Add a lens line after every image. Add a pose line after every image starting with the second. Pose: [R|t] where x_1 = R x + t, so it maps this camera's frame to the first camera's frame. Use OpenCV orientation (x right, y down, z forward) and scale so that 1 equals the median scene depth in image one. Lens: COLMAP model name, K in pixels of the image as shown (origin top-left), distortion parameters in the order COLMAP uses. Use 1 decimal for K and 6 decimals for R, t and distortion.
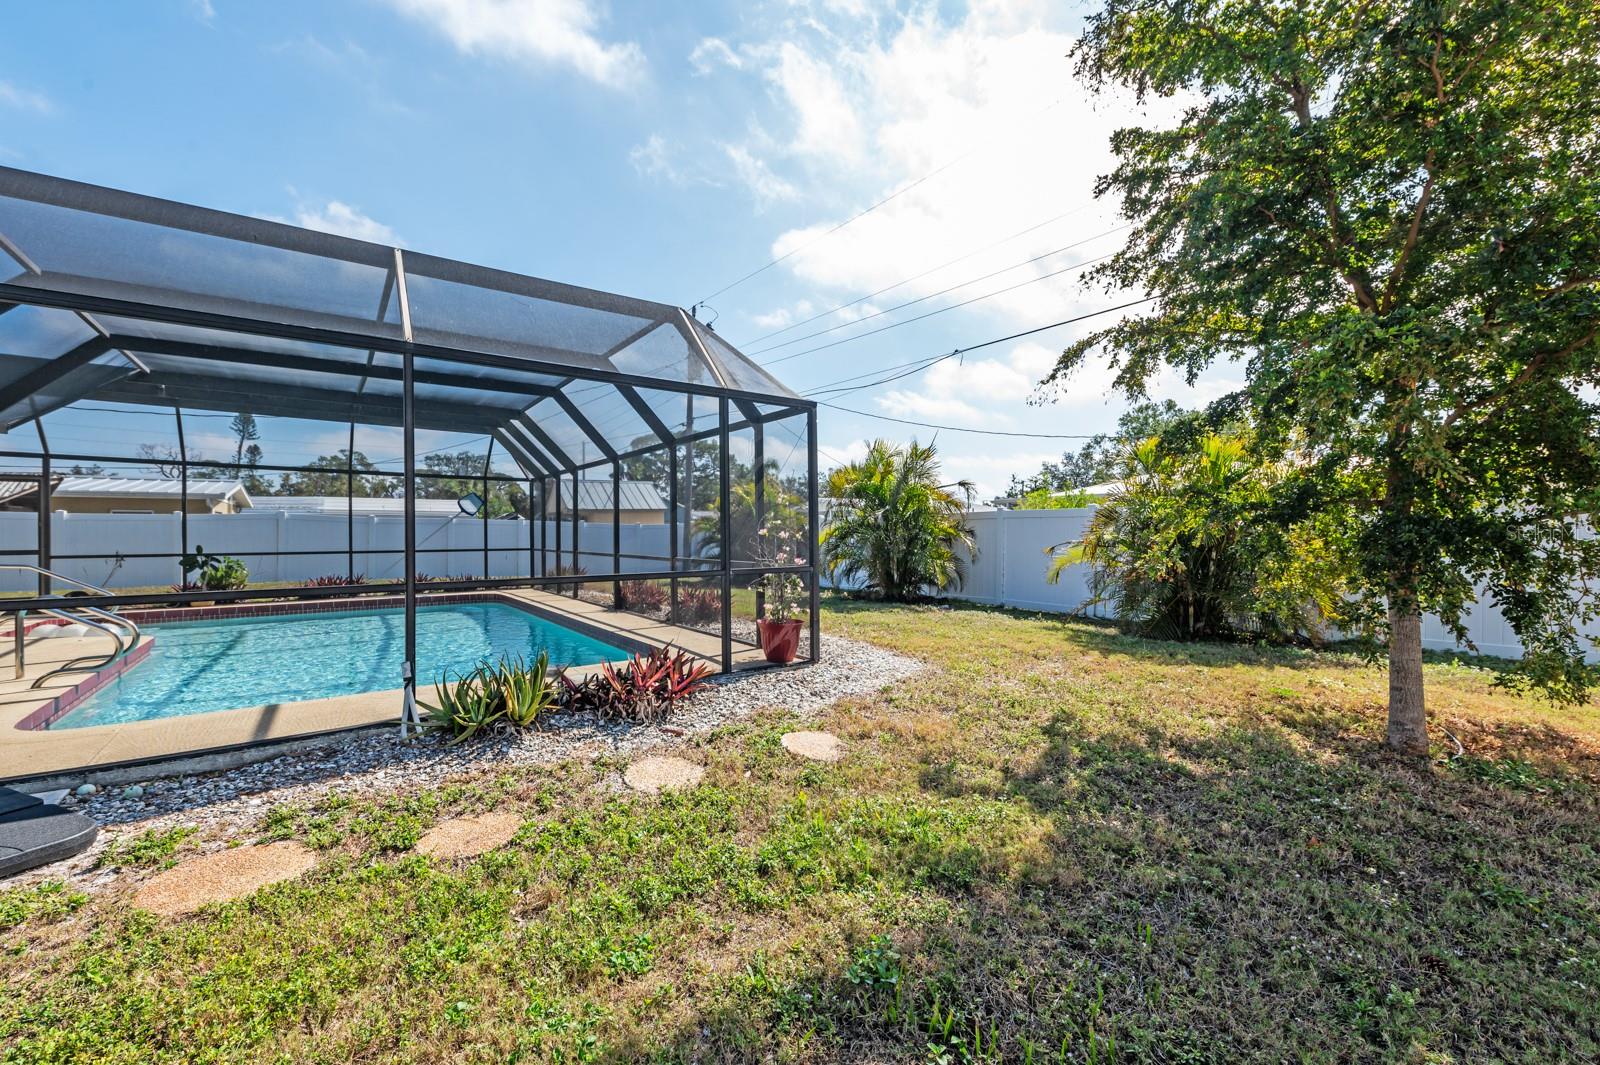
lens RADIAL K [[678.1, 0, 804.5], [0, 678.1, 533.1], [0, 0, 1]] dist [0.002187, 0.000295]
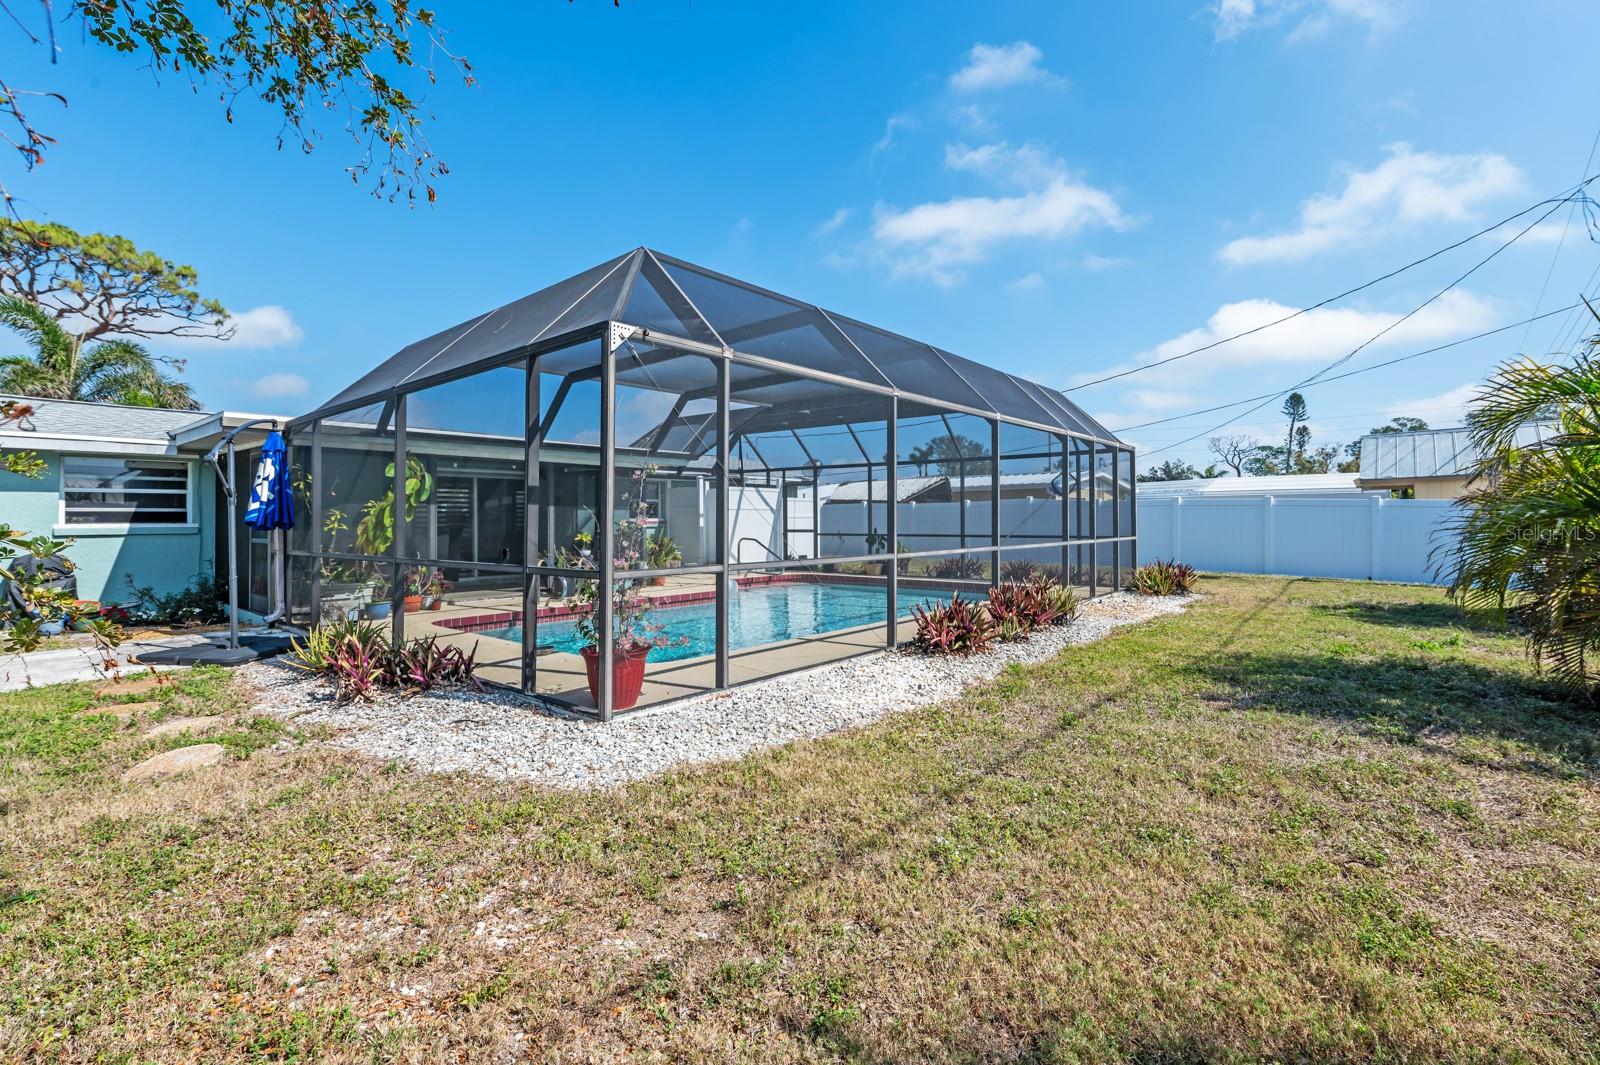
lens RADIAL K [[736.6, 0, 804.6], [0, 736.6, 530.3], [0, 0, 1]] dist [0.008728, 0.000449]
pose [[0.232755, 0.014552, -0.972426, 0.328896], [0.007414, 0.999832, 0.016737, -0.000922], [0.972507, -0.011105, 0.232609, 0.417552]]
